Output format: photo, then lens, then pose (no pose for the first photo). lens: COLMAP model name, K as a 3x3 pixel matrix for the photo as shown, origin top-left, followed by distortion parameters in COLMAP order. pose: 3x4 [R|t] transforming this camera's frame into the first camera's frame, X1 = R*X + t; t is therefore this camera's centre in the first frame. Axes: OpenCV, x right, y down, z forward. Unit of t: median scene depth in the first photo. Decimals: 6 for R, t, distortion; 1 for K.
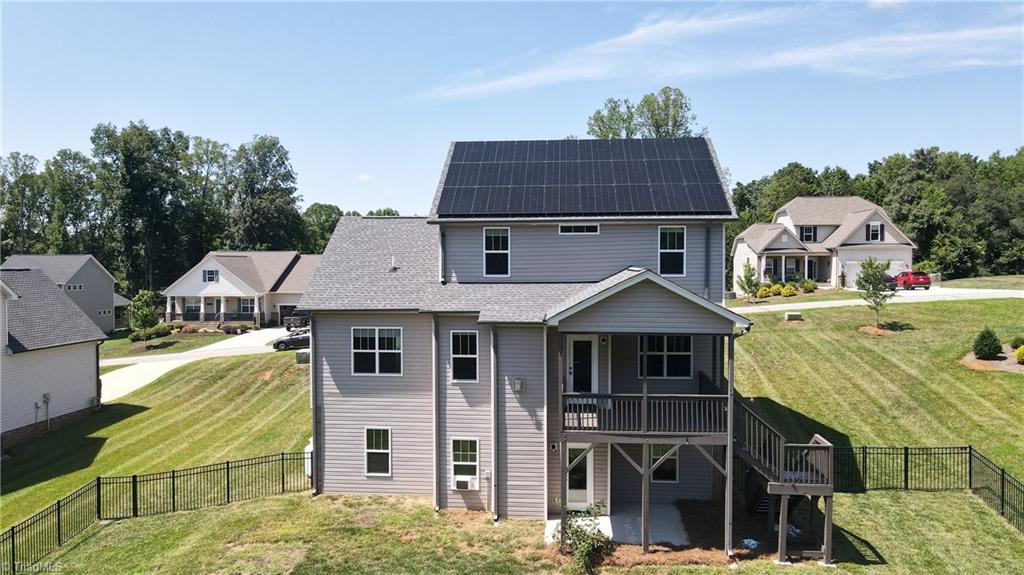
lens RADIAL K [[741.3, 0, 512.0], [0, 741.3, 287.5], [0, 0, 1]] dist [0.009537, 0.004671]
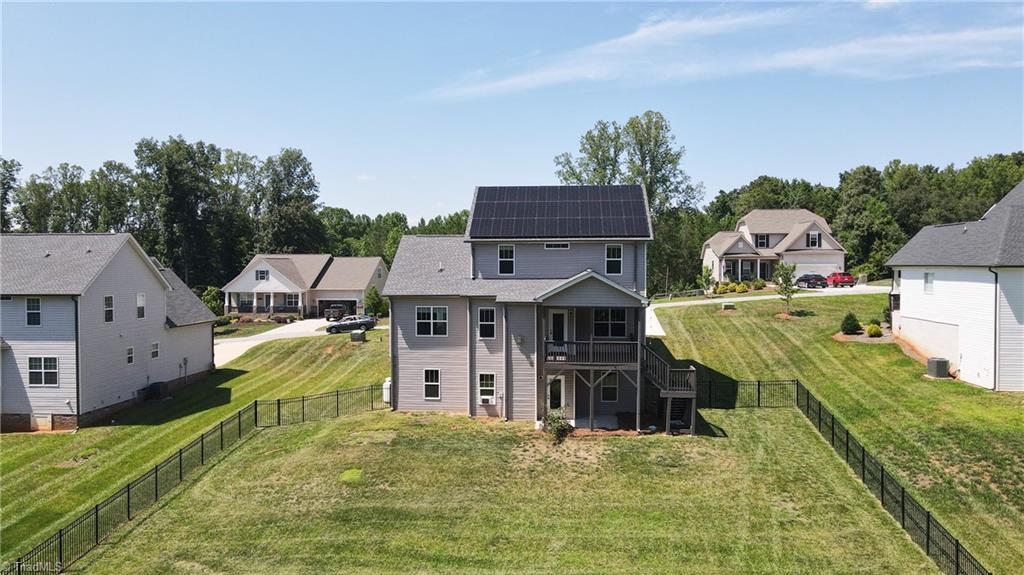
lens RADIAL K [[741.3, 0, 512.0], [0, 741.3, 287.5], [0, 0, 1]] dist [0.009537, 0.004671]
pose [[0.999997, 0.001614, -0.001687, -0.003539], [-0.001615, 0.999999, -0.000596, 0.008938], [0.001686, 0.000599, 0.999998, -0.402935]]
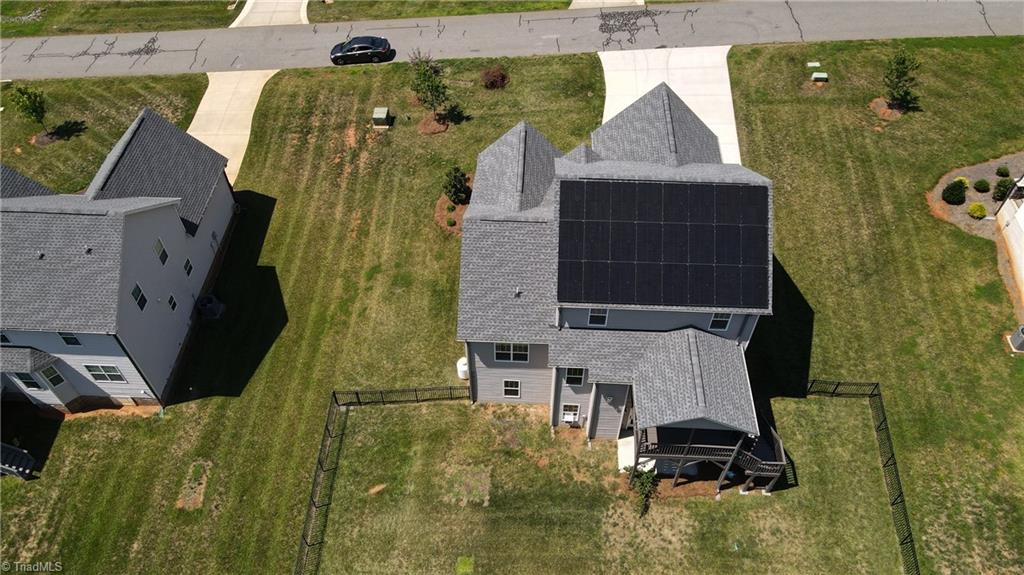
lens RADIAL K [[741.3, 0, 512.0], [0, 741.3, 287.5], [0, 0, 1]] dist [0.009537, 0.004671]
pose [[0.999550, -0.021368, 0.021051, -0.139461], [-0.001118, 0.674777, 0.738020, -0.734715], [-0.029975, -0.737712, 0.674450, 0.057843]]
